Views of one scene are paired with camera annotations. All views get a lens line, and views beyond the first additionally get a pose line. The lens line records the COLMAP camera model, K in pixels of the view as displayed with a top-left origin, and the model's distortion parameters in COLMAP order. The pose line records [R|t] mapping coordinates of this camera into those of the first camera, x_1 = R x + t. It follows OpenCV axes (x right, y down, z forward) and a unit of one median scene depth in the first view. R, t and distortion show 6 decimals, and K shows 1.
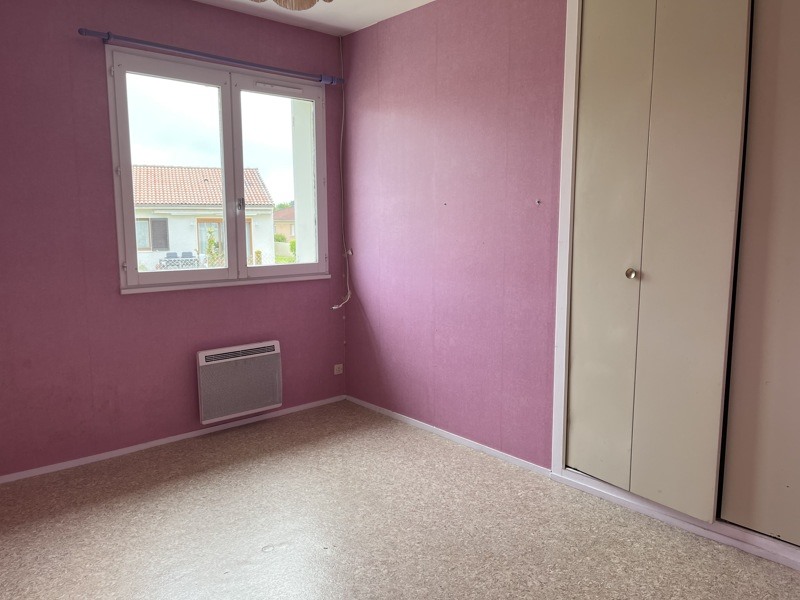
lens RADIAL K [[593.9, 0, 400.0], [0, 593.9, 300.0], [0, 0, 1]] dist [0.060634, -0.001592]
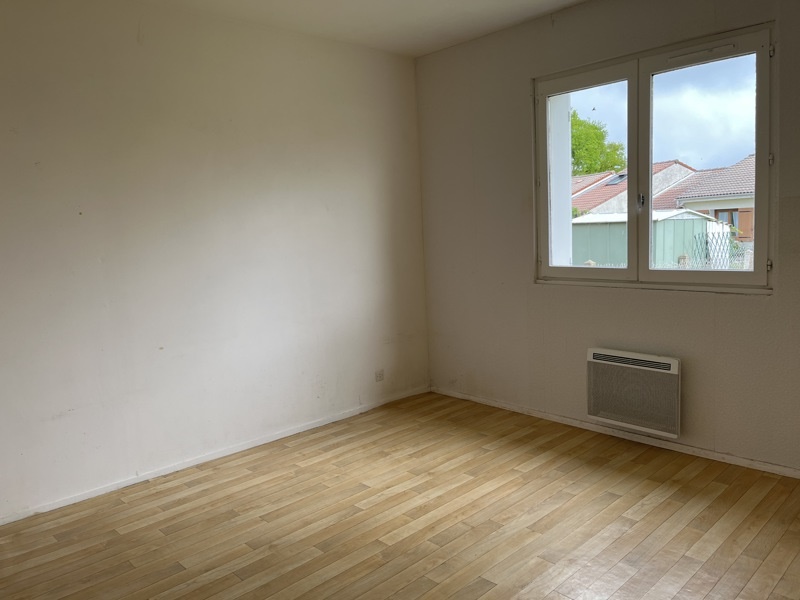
lens RADIAL K [[593.9, 0, 400.0], [0, 593.9, 300.0], [0, 0, 1]] dist [0.060634, -0.001592]
pose [[0.051525, 0.119782, -0.991462, 0.648607], [-0.101317, 0.988286, 0.114133, -0.076494], [0.993519, 0.094572, 0.063057, 0.579386]]
